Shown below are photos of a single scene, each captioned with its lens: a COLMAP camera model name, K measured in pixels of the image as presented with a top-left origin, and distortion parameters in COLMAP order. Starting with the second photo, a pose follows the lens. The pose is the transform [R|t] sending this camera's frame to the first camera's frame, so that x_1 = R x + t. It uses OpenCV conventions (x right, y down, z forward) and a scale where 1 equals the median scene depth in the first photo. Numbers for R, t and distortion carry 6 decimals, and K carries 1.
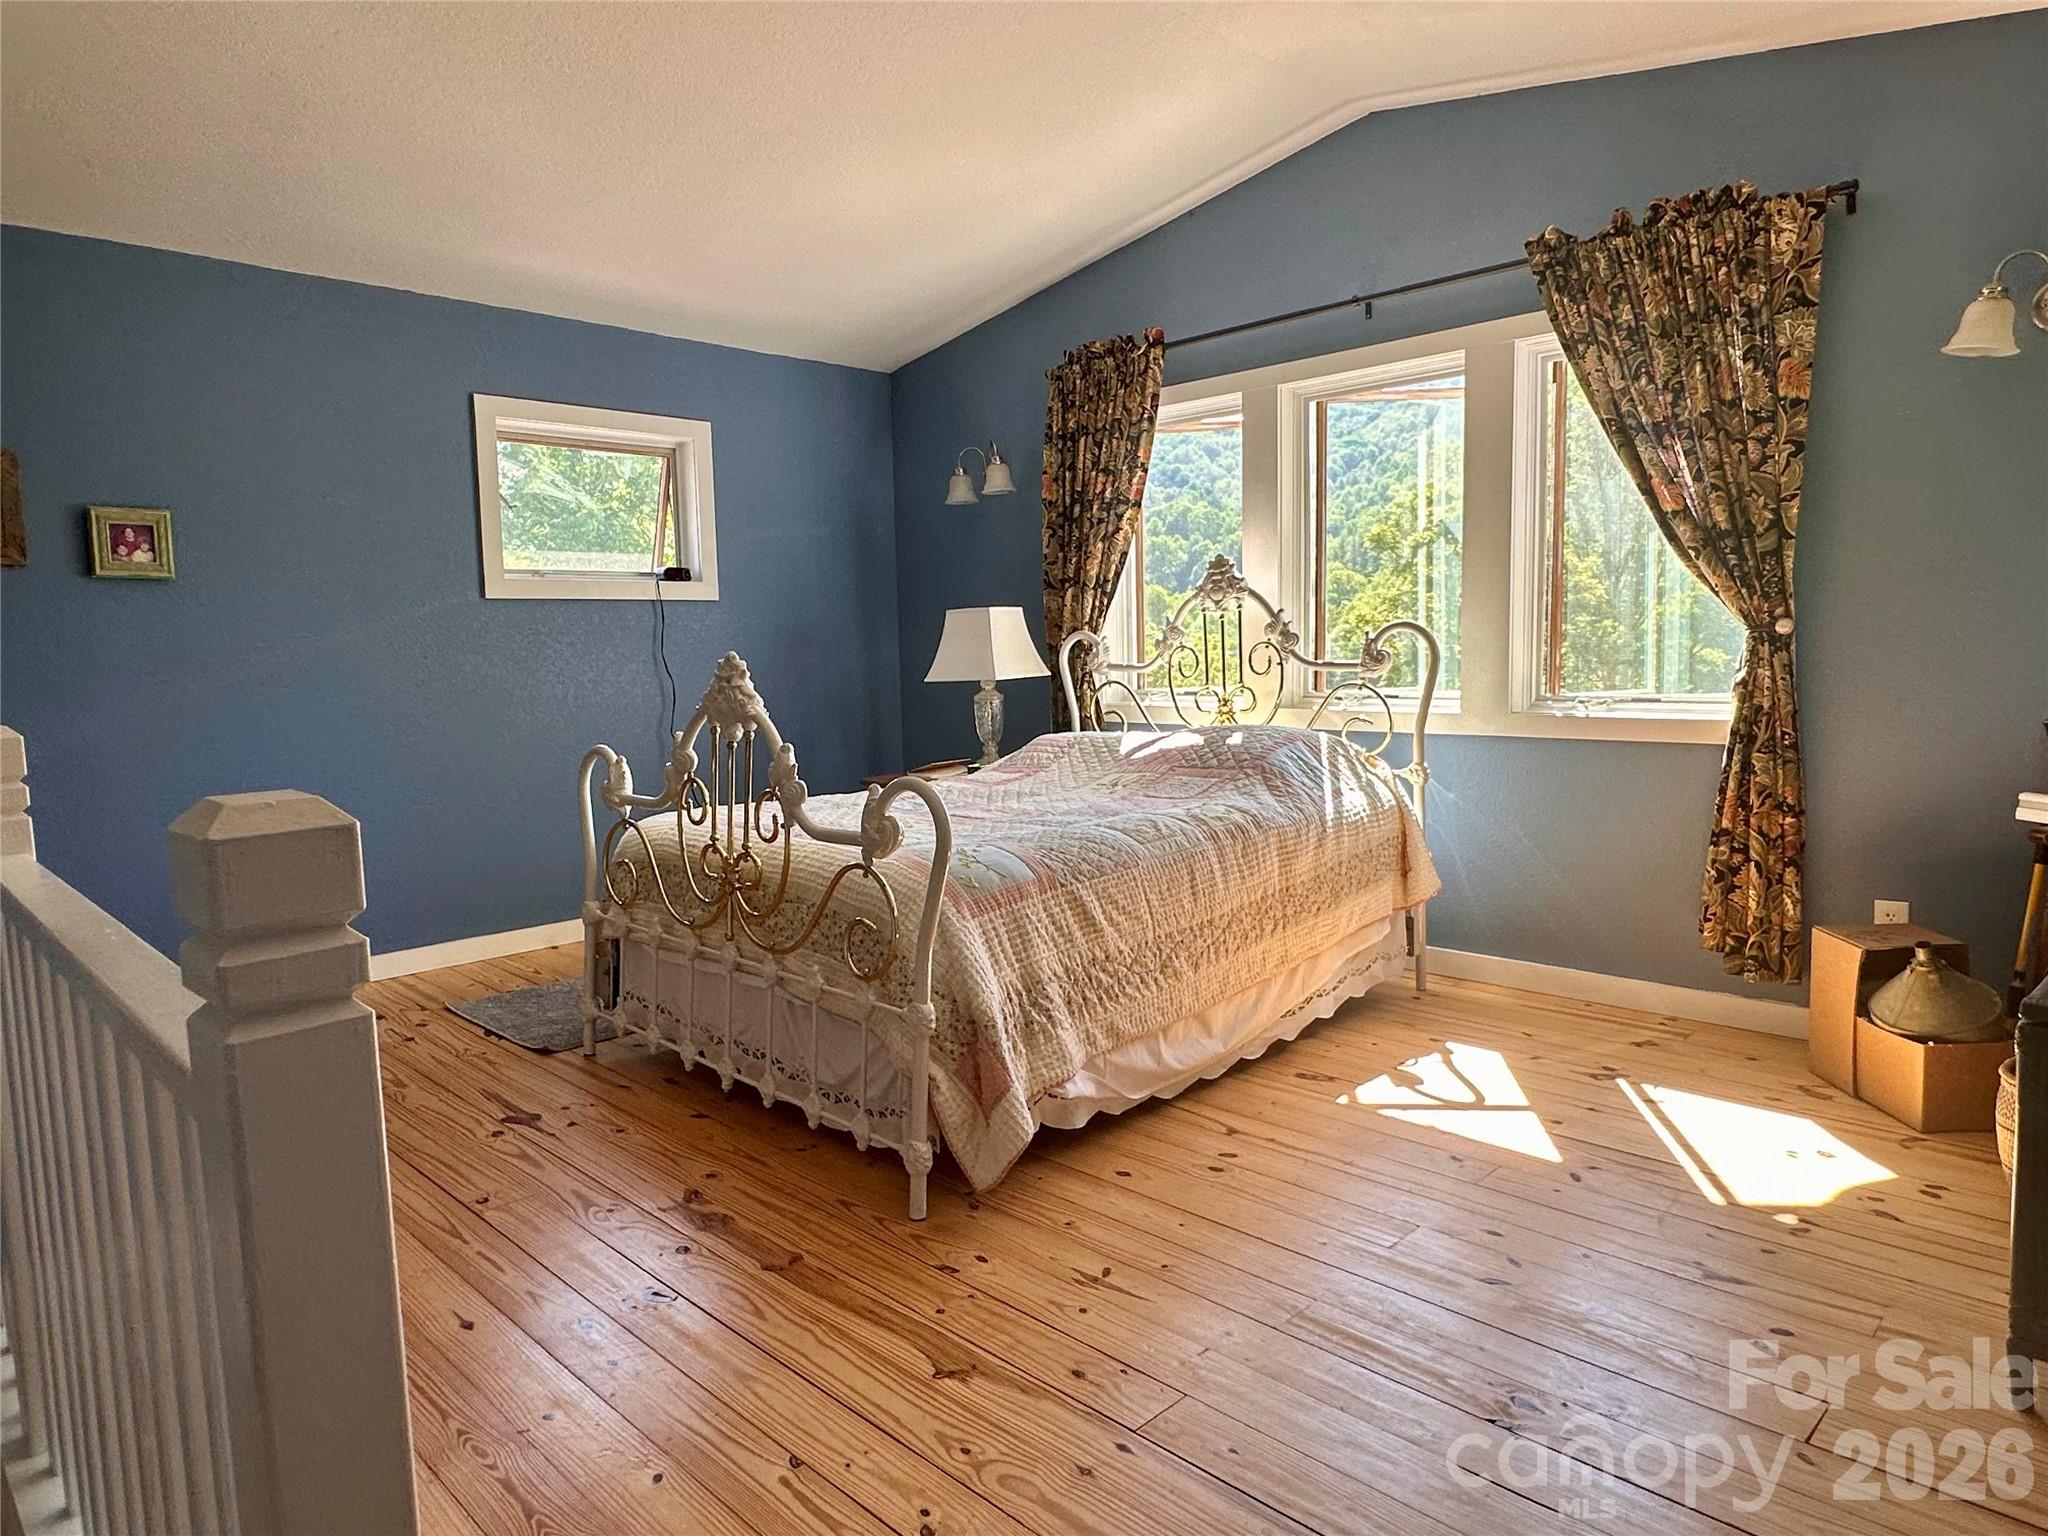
lens RADIAL K [[1261.5, 0, 1019.0], [0, 1261.5, 770.8], [0, 0, 1]] dist [-0.001948, -0.000415]
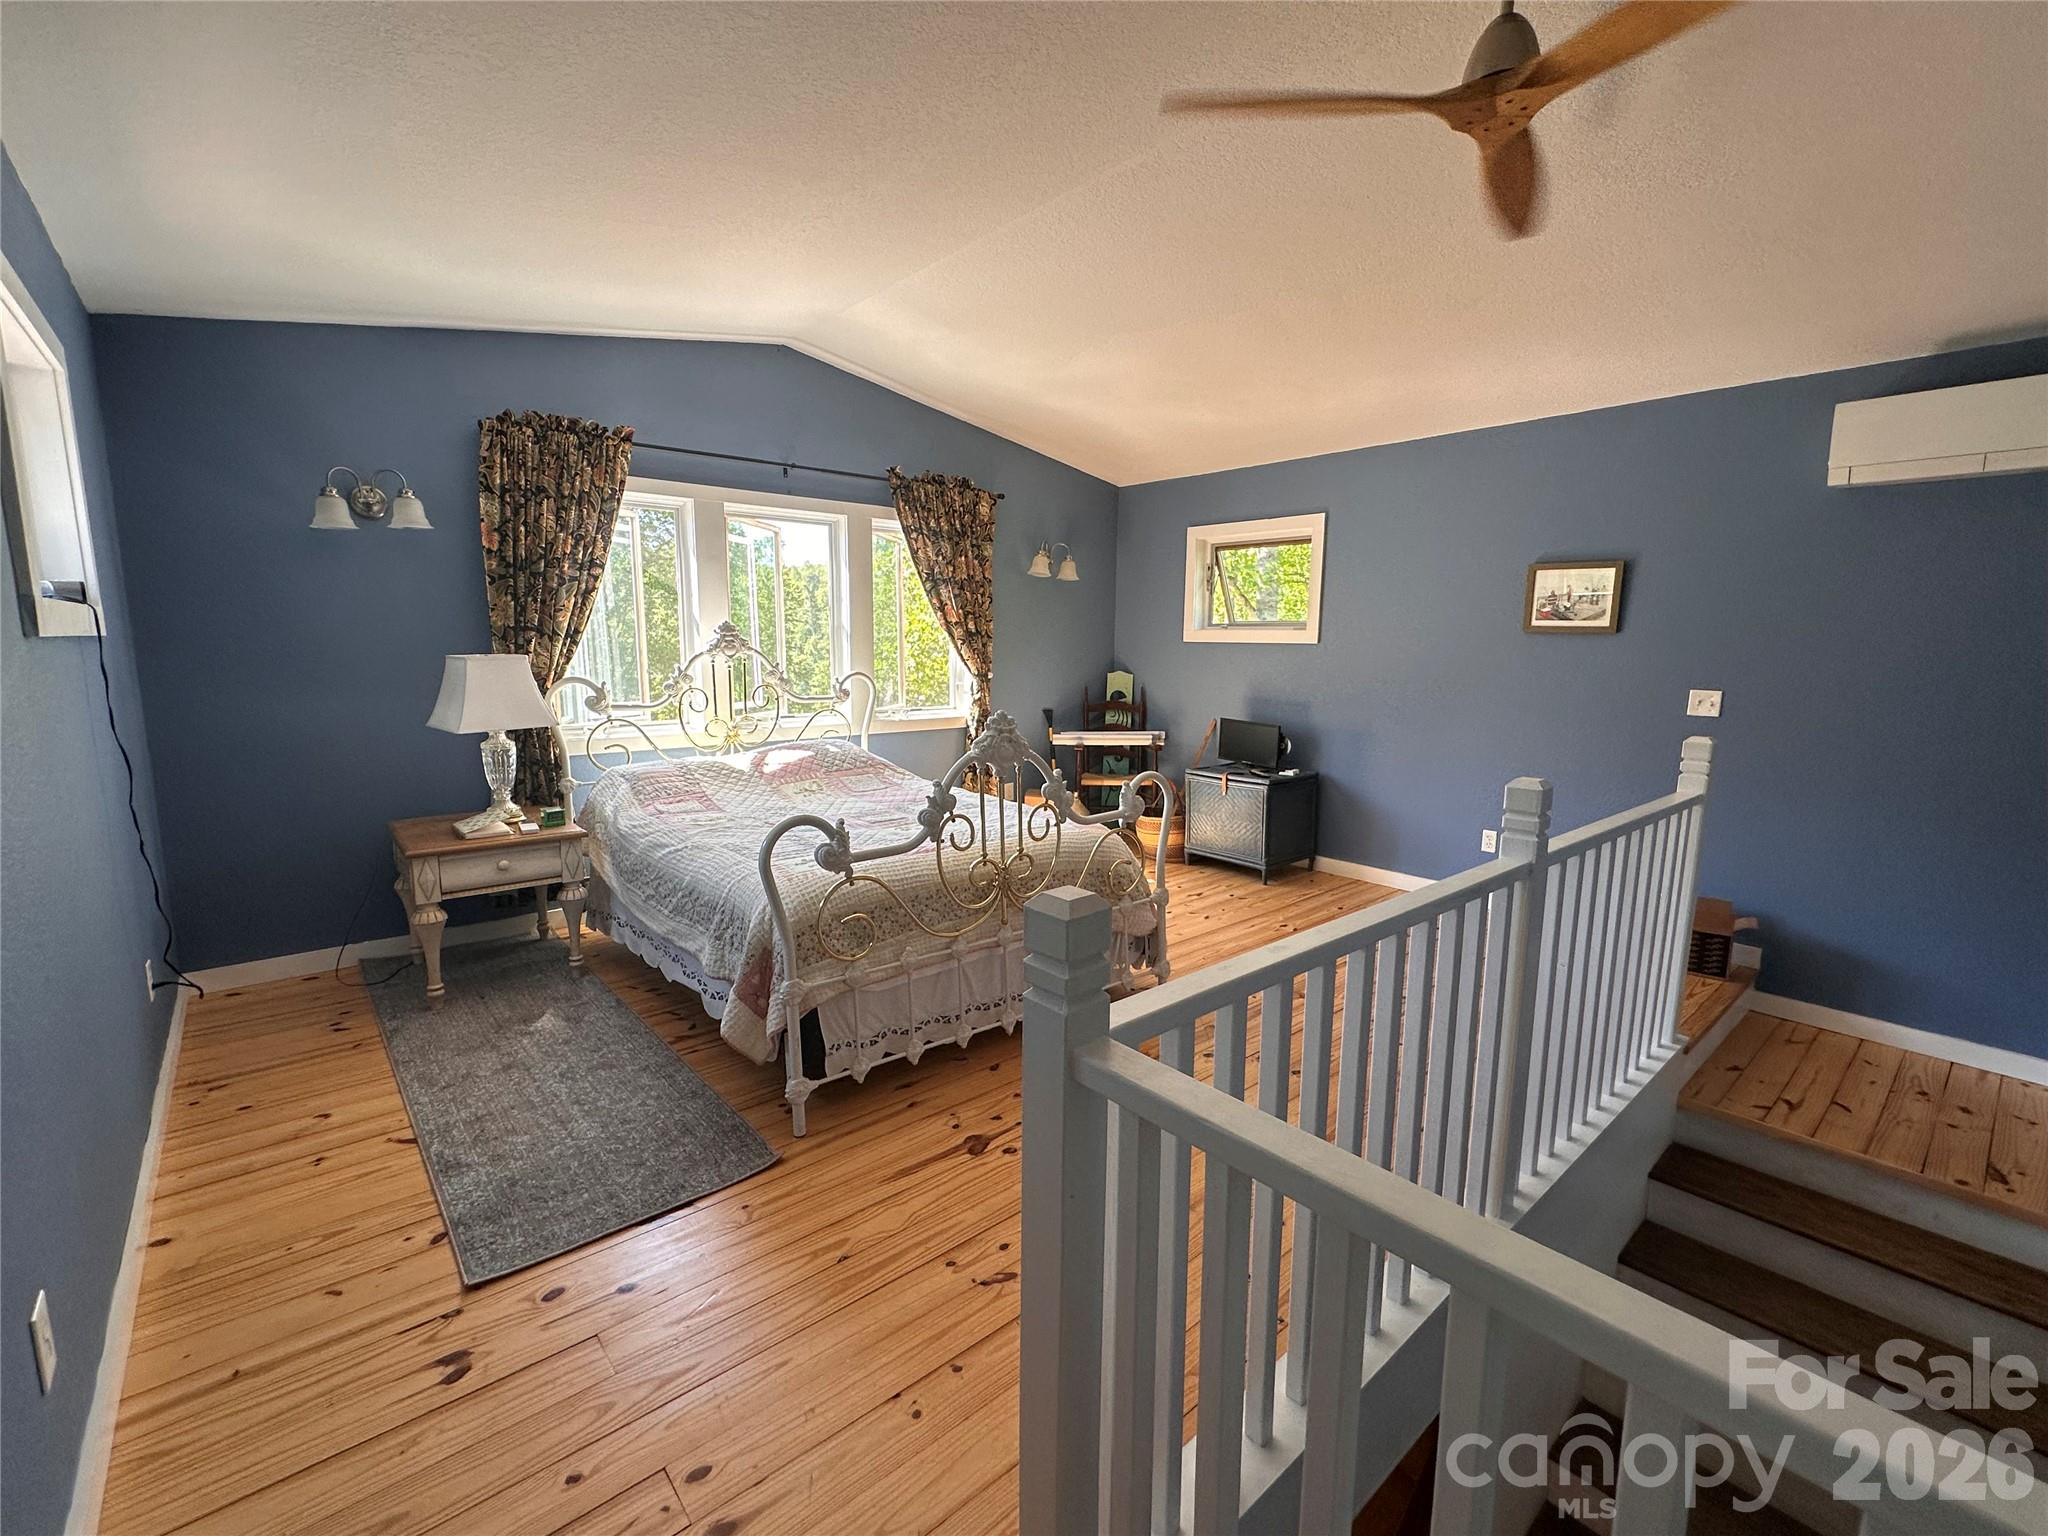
lens RADIAL K [[884.4, 0, 1017.1], [0, 884.4, 773.7], [0, 0, 1]] dist [-0.002707, -0.000193]
pose [[0.070279, -0.126511, 0.989472, -0.792573], [0.091653, 0.988548, 0.119883, -0.094433], [-0.993308, 0.082263, 0.081070, 0.622208]]
